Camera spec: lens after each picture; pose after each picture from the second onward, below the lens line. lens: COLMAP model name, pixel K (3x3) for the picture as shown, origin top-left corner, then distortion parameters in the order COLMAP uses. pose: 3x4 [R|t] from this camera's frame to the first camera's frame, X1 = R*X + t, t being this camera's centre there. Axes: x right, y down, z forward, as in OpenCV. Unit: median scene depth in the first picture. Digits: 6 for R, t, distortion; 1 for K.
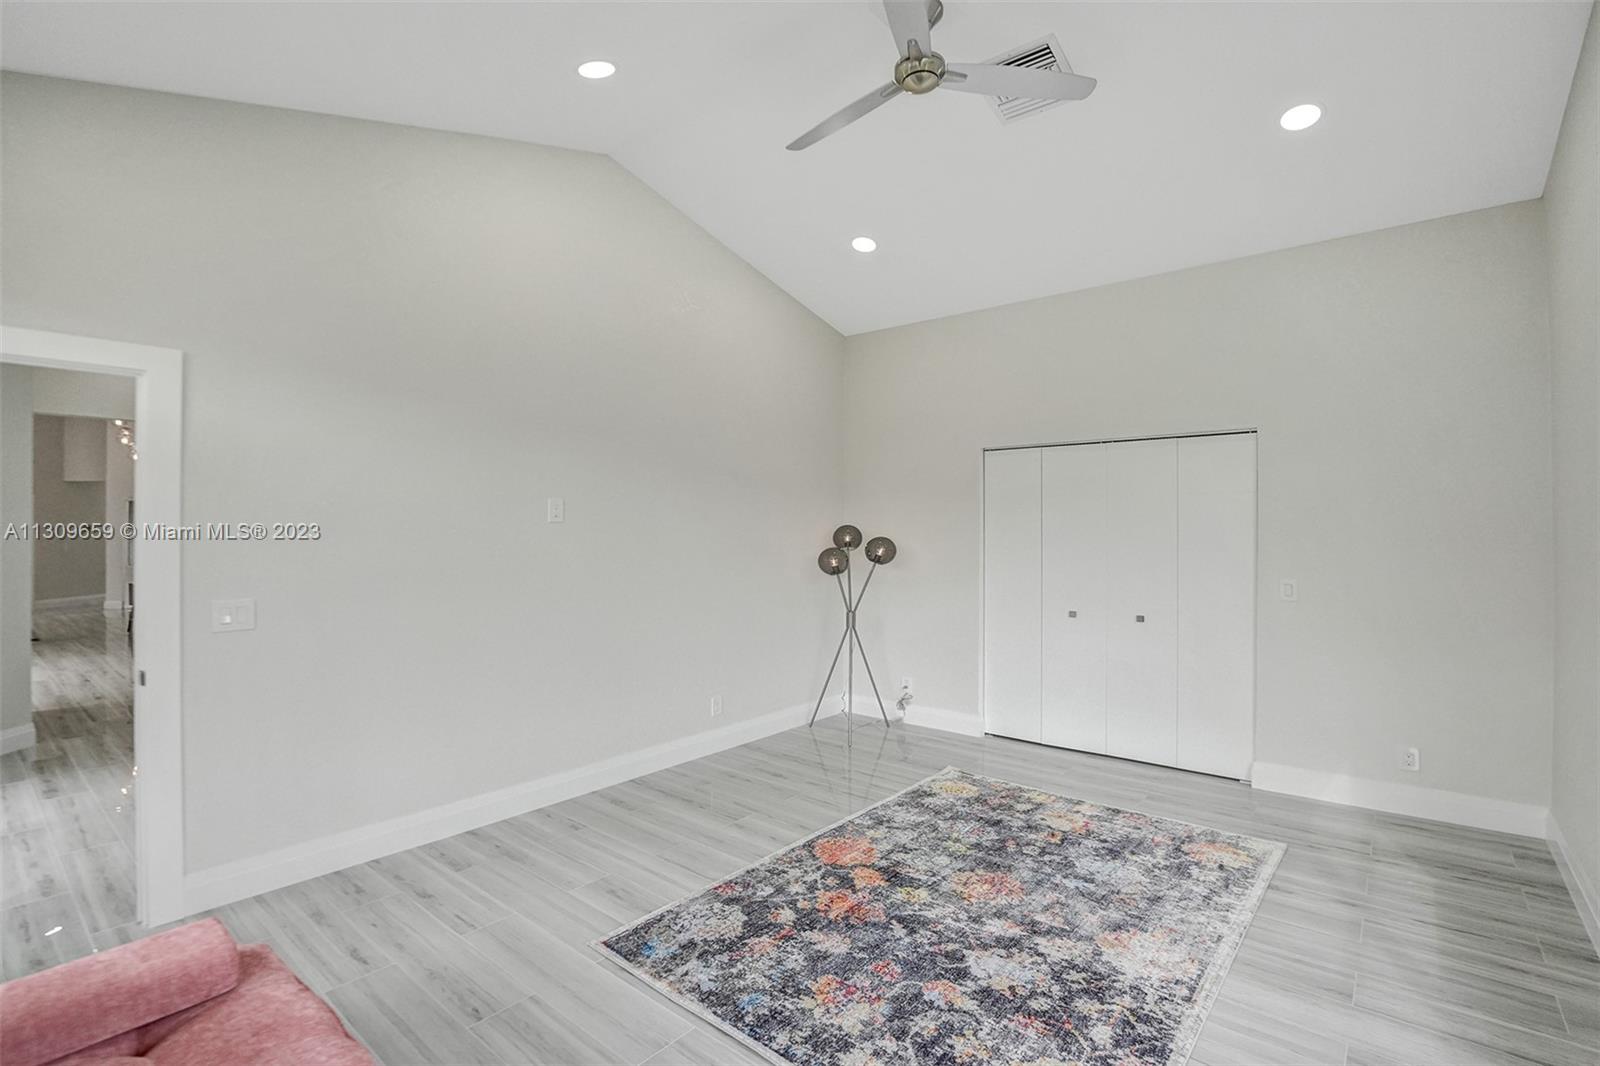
lens RADIAL K [[747.4, 0, 797.0], [0, 747.4, 533.0], [0, 0, 1]] dist [-0.035466, 0.005596]
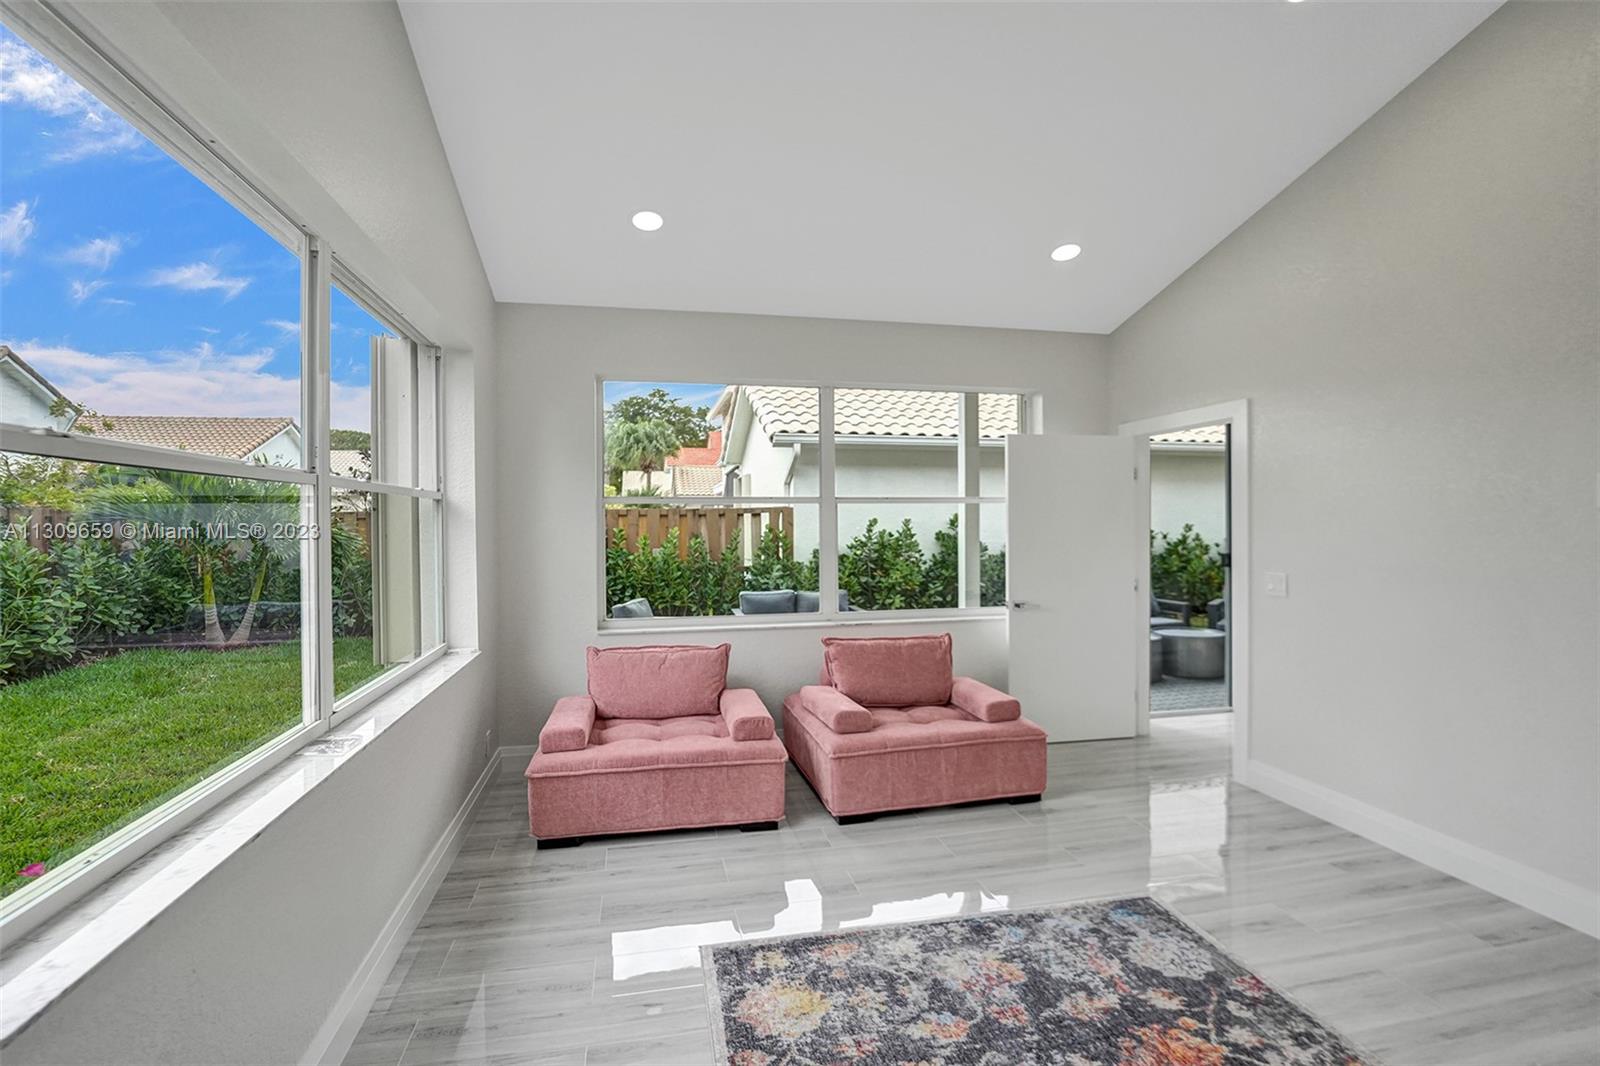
lens RADIAL K [[747.4, 0, 796.9], [0, 747.4, 518.3], [0, 0, 1]] dist [-0.035466, 0.005596]
pose [[-0.617956, 0.000413, -0.786213, 0.906462], [-0.002161, 0.999995, 0.002225, -0.009091], [0.786210, 0.003074, -0.617952, 1.245868]]
